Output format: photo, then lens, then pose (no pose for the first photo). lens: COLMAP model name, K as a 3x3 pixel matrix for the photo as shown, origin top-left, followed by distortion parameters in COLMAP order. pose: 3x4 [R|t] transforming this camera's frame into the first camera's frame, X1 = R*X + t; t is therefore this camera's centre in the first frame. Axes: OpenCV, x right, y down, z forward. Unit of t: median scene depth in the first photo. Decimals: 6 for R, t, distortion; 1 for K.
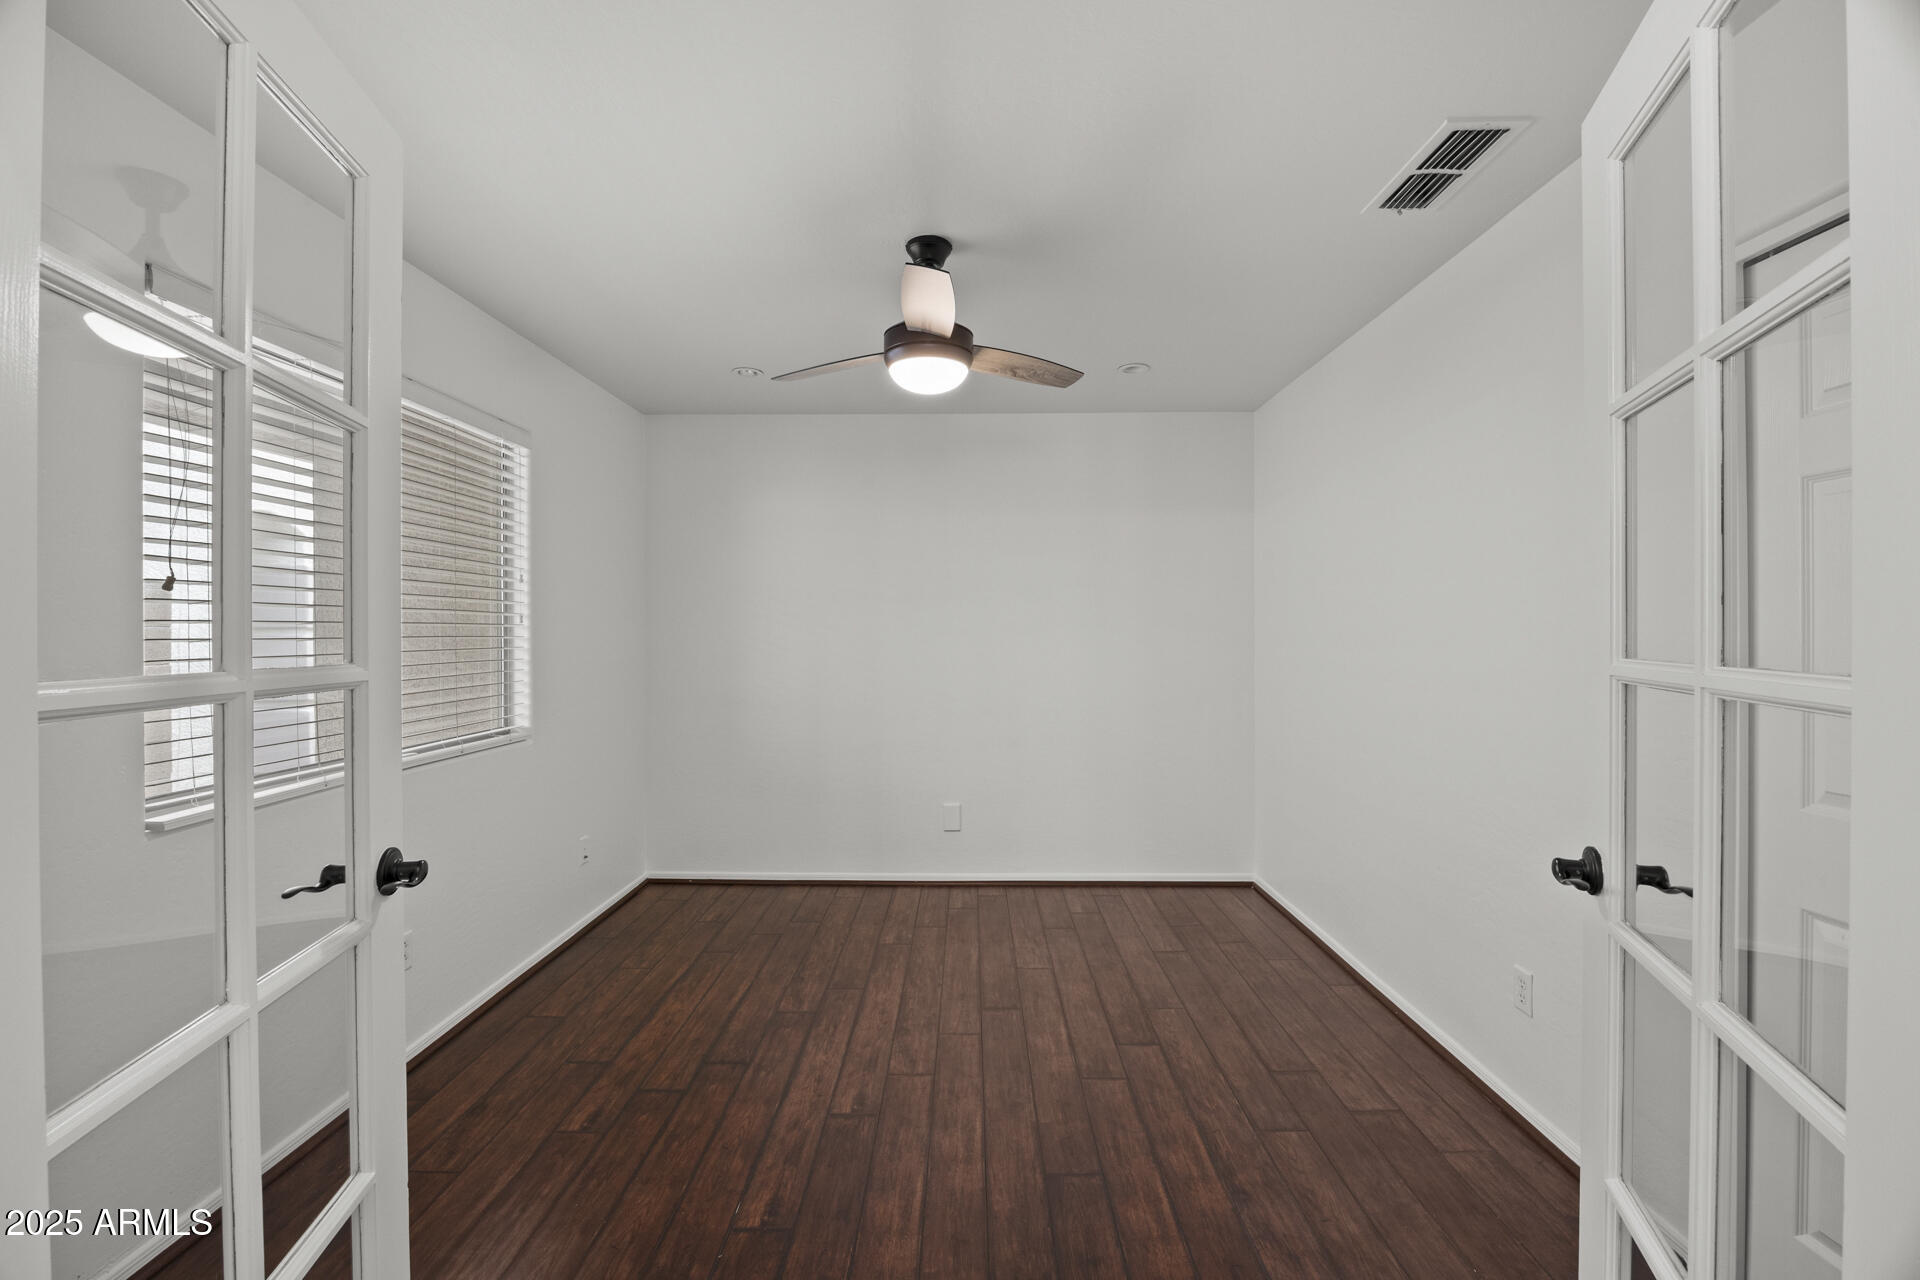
lens RADIAL K [[870.4, 0, 971.4], [0, 870.4, 641.6], [0, 0, 1]] dist [-0.003733, -0.000211]
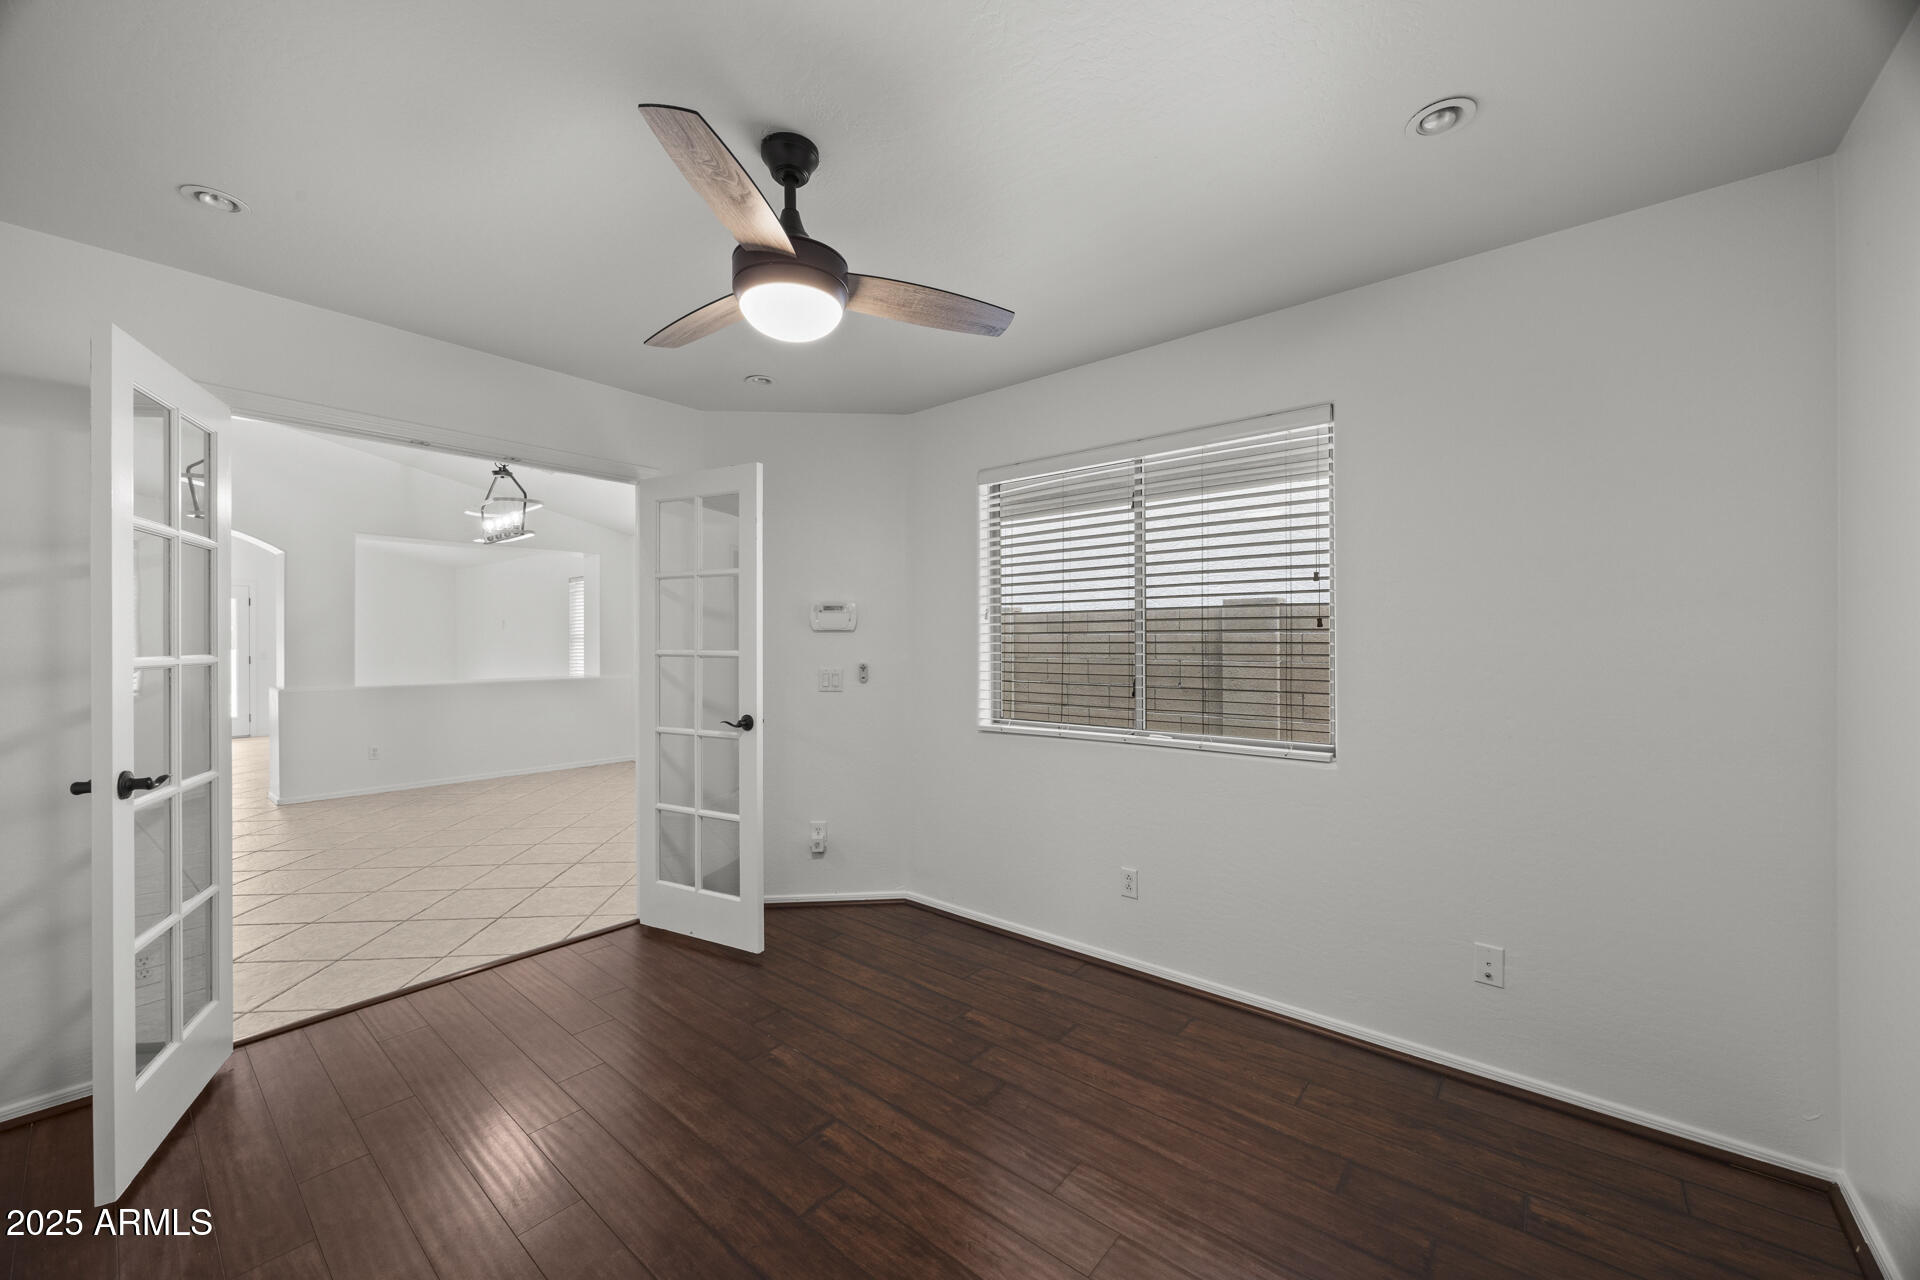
lens RADIAL K [[745.9, 0, 969.1], [0, 745.9, 641.4], [0, 0, 1]] dist [0.002589, 0.000074]
pose [[-0.653858, 0.007569, -0.756579, 0.350771], [-0.000973, 0.999941, 0.010844, -0.020674], [0.756617, 0.007826, -0.653812, 1.520168]]
